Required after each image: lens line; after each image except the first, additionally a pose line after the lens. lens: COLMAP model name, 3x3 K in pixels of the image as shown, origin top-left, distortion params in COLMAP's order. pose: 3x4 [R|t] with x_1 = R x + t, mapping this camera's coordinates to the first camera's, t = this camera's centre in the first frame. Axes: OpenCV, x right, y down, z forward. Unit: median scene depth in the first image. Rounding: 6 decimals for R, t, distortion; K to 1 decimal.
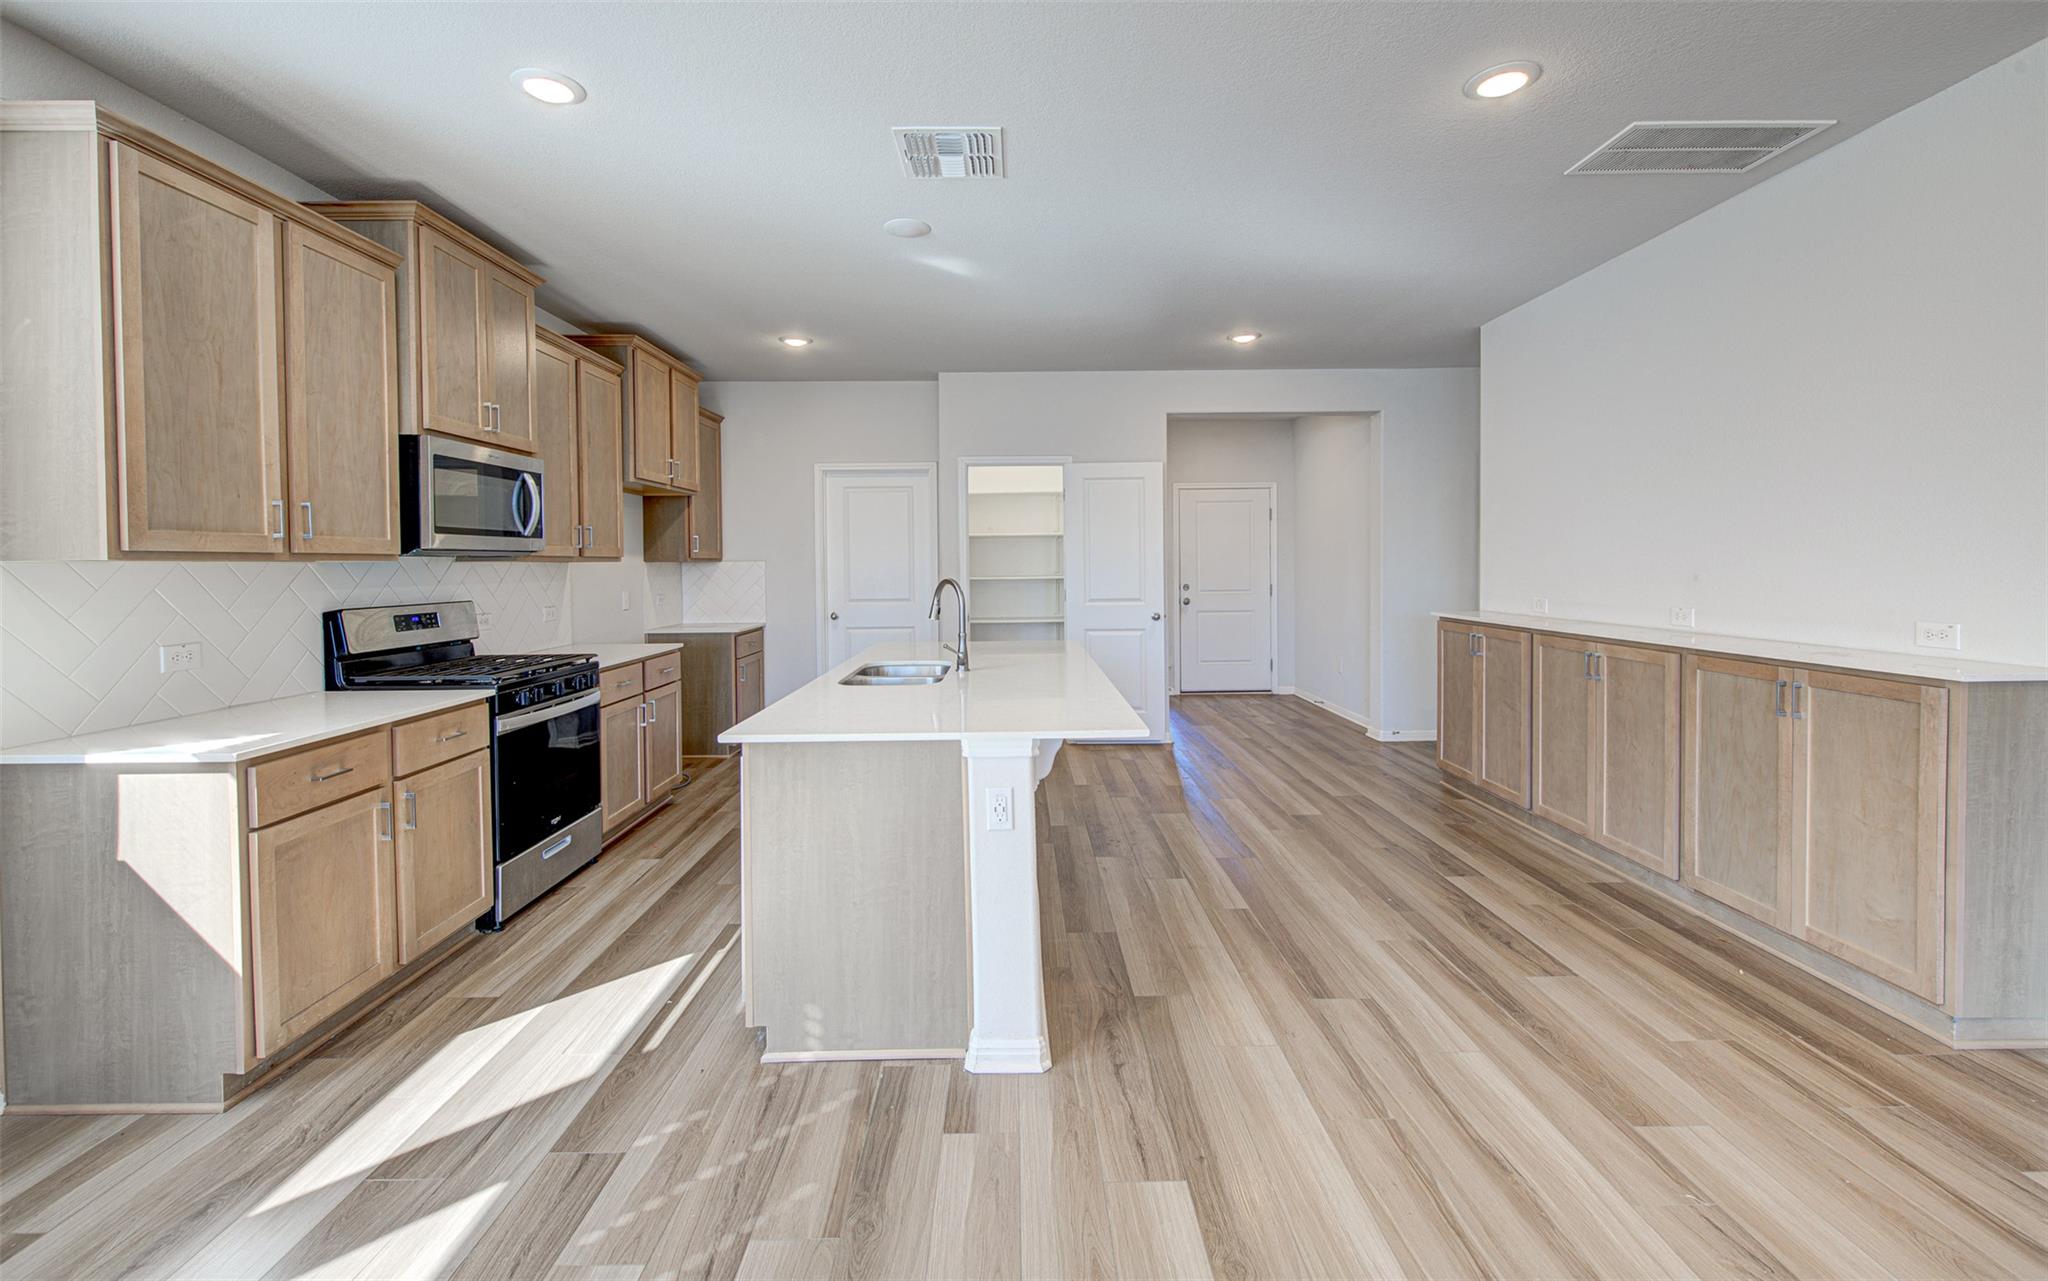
lens RADIAL K [[841.6, 0, 1022.6], [0, 841.6, 575.9], [0, 0, 1]] dist [0.000826, -0.001580]
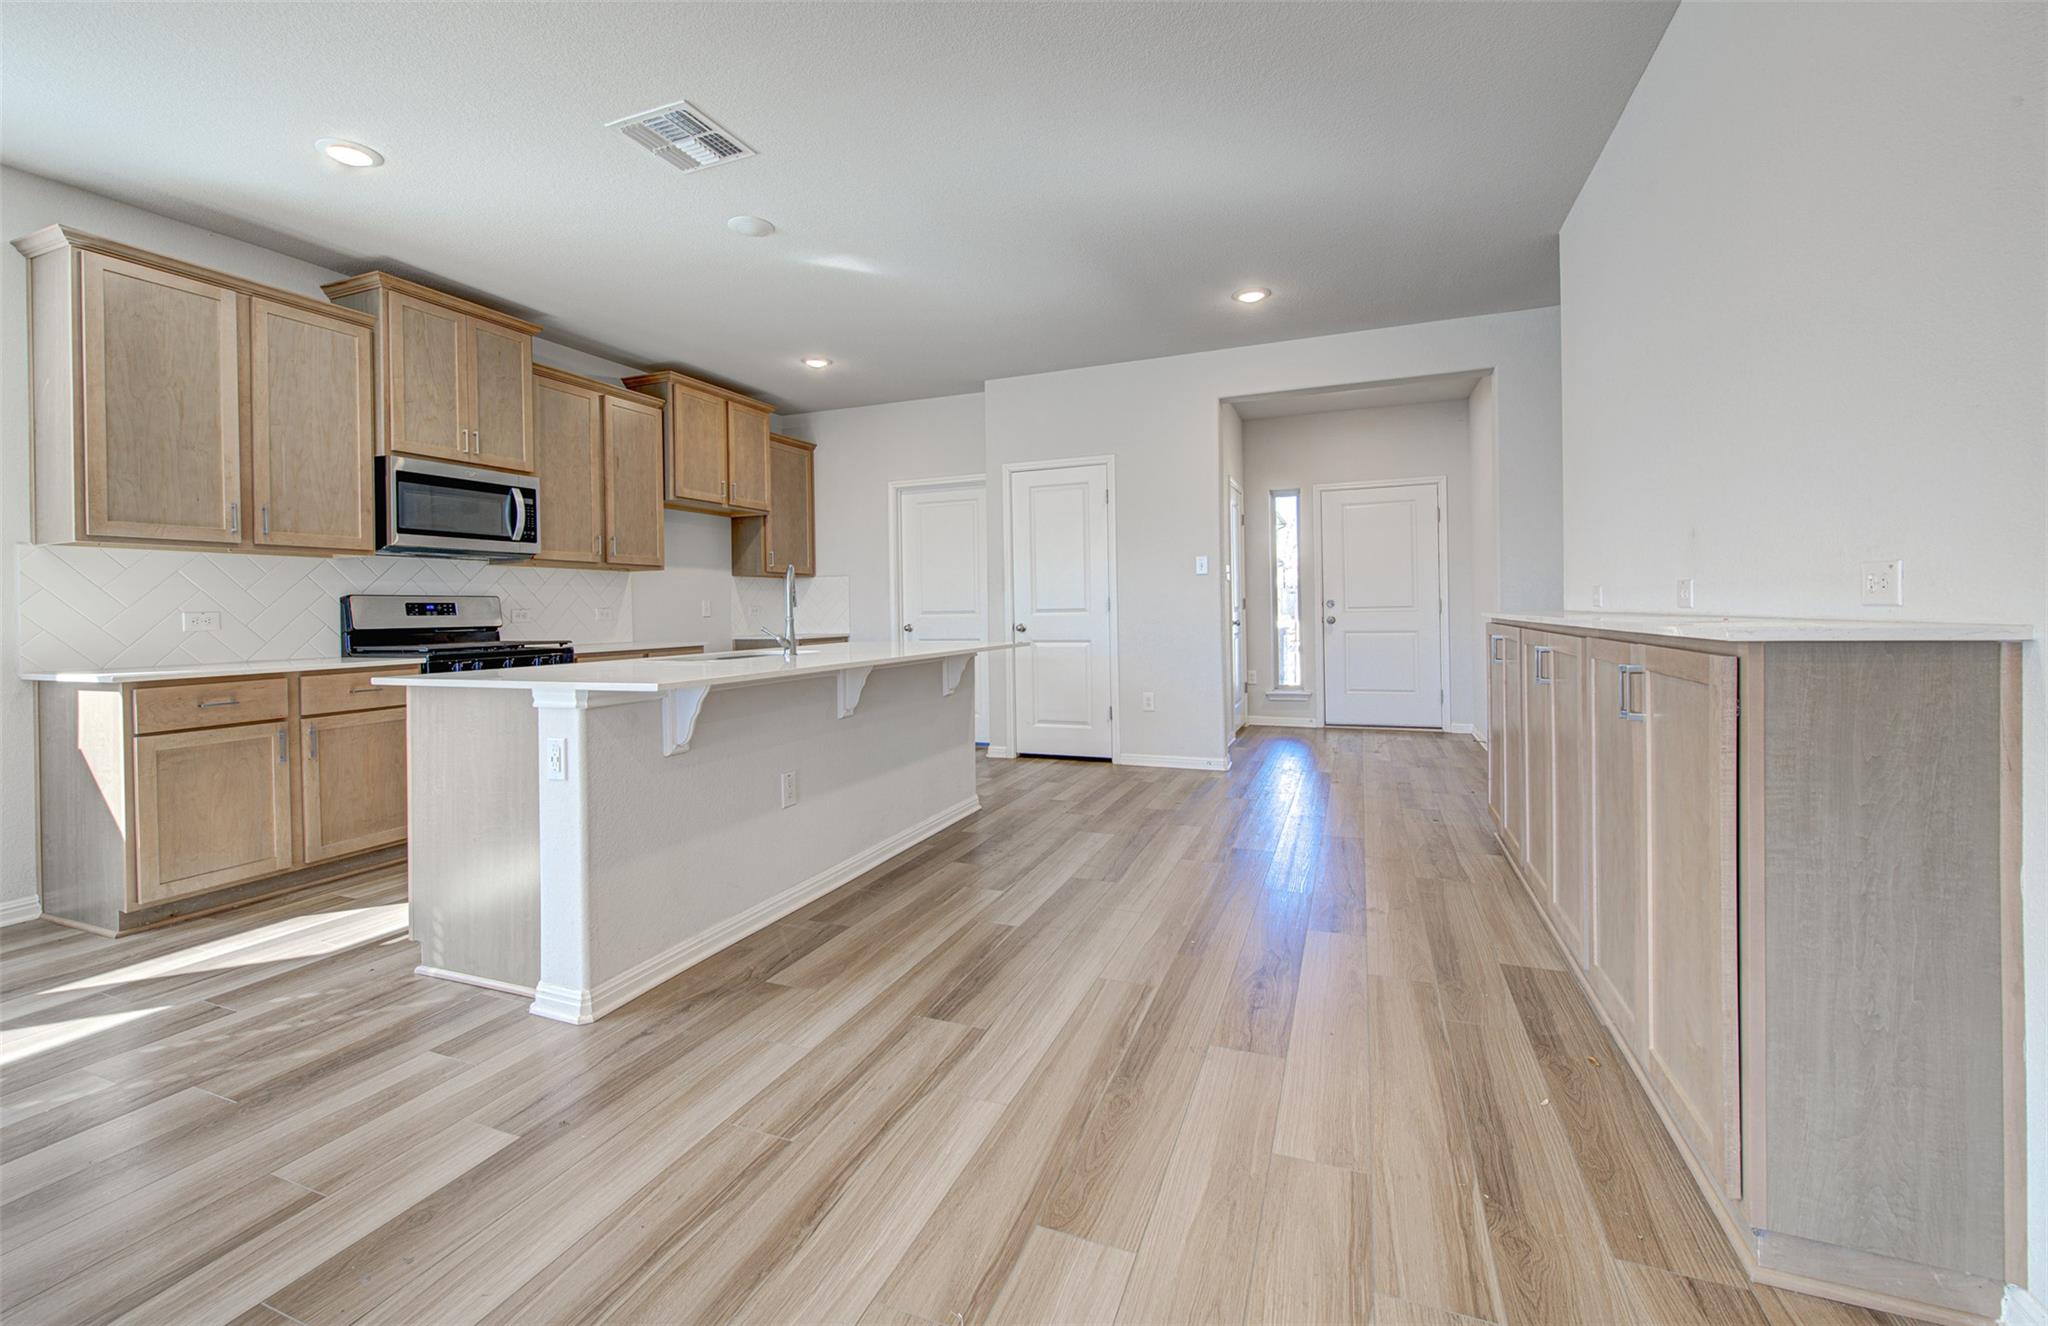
lens RADIAL K [[846.6, 0, 1027.2], [0, 846.6, 613.4], [0, 0, 1]] dist [0.000470, -0.000930]
pose [[0.922248, -0.004896, -0.386568, 0.706299], [0.001874, 0.999965, -0.008196, 0.086923], [0.386594, 0.006834, 0.922225, 0.215169]]
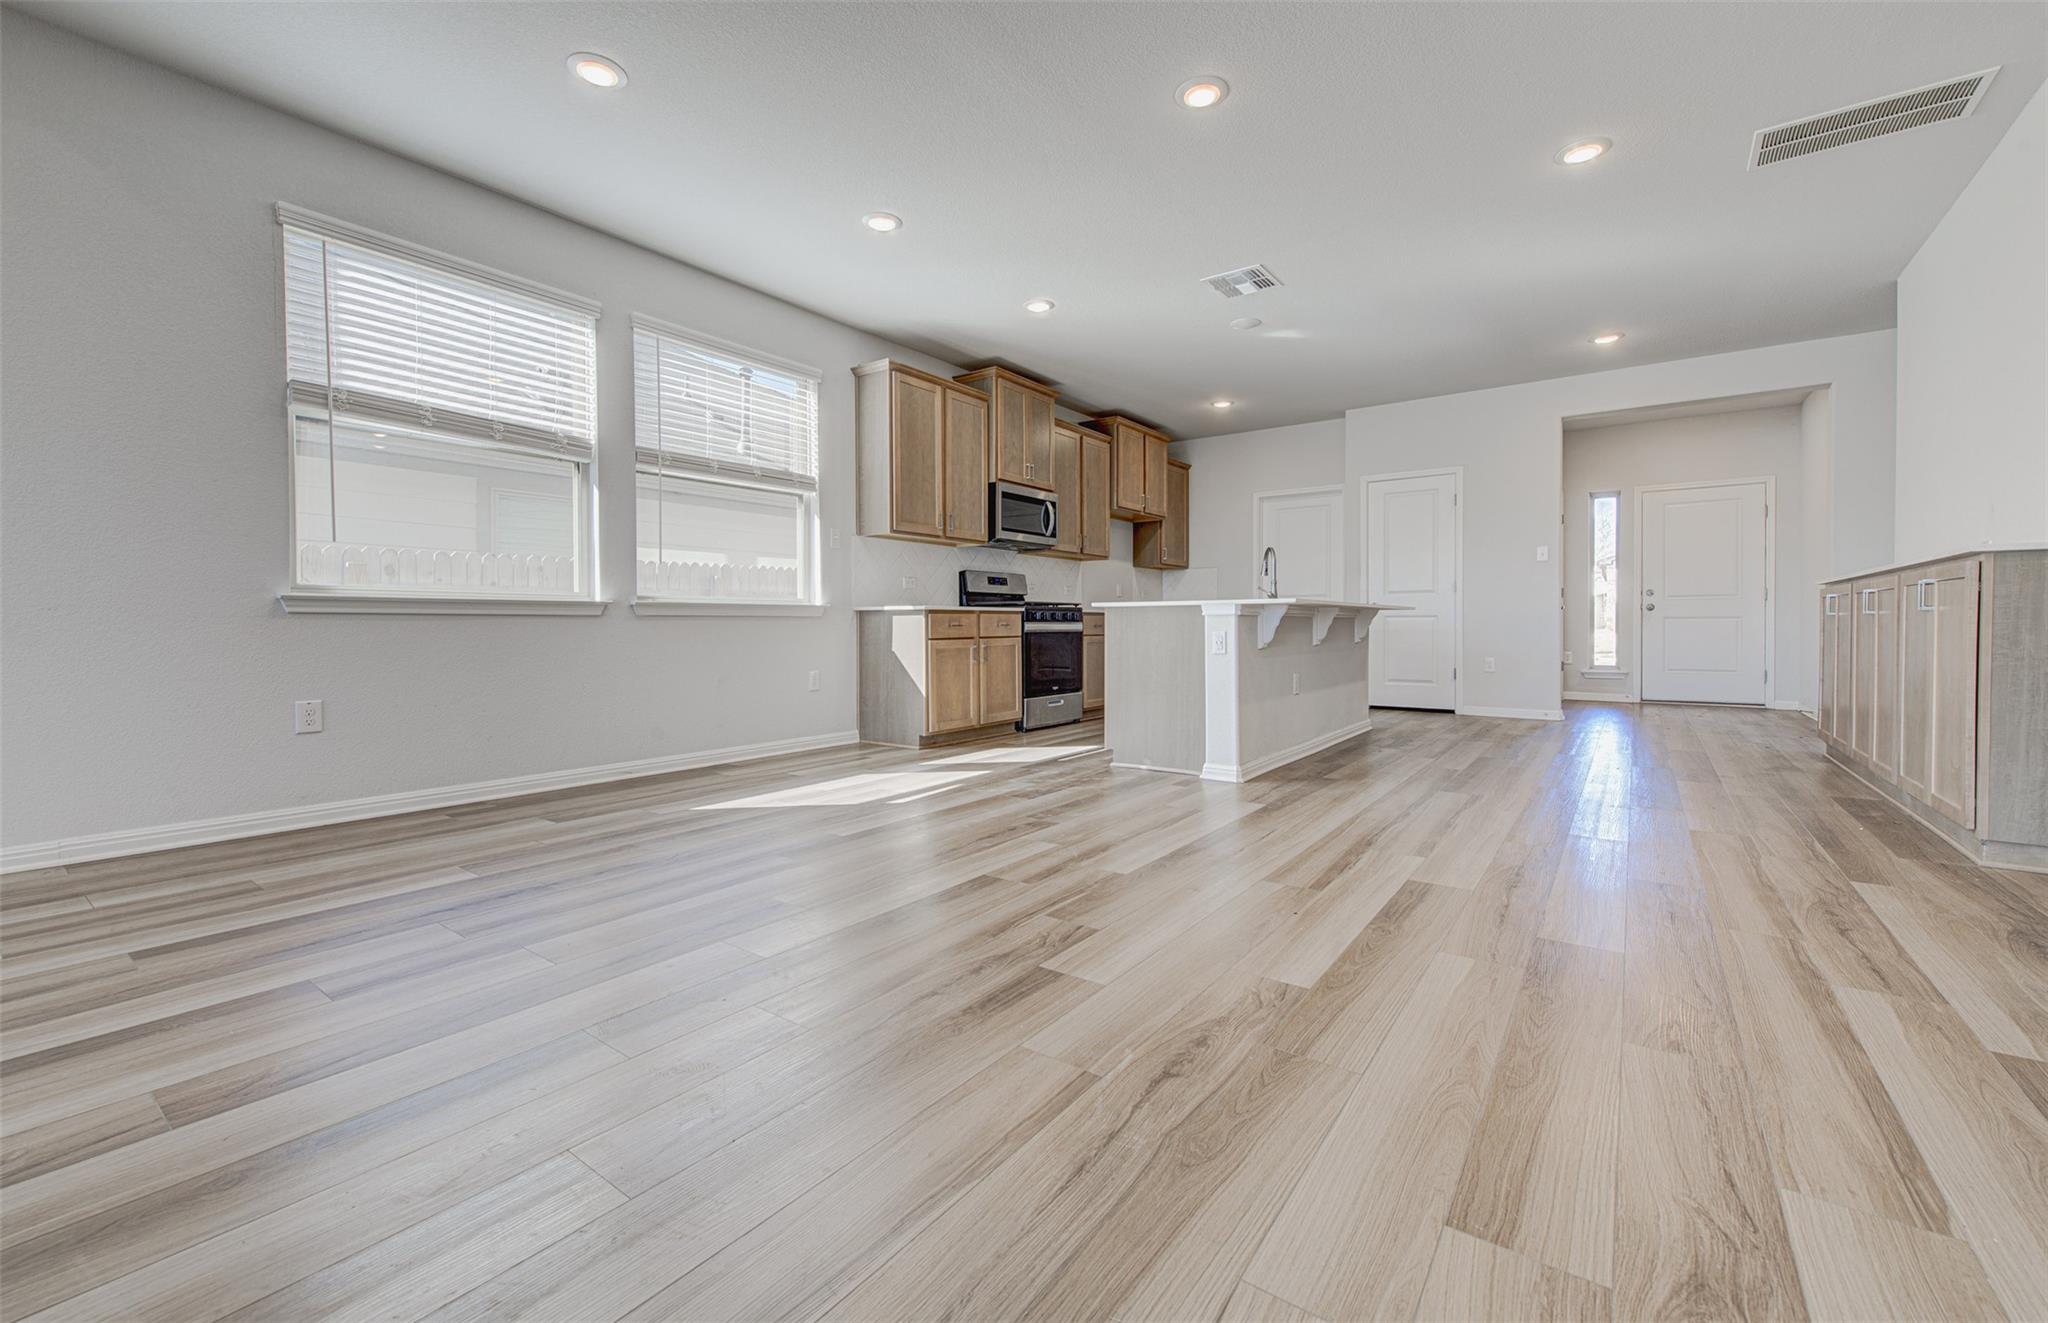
lens RADIAL K [[846.6, 0, 1032.2], [0, 846.6, 633.1], [0, 0, 1]] dist [0.000470, -0.000930]
pose [[0.801073, 0.010492, -0.598474, 0.605851], [-0.014212, 0.999898, -0.001494, 0.208960], [0.598398, 0.009702, 0.801141, -0.604220]]
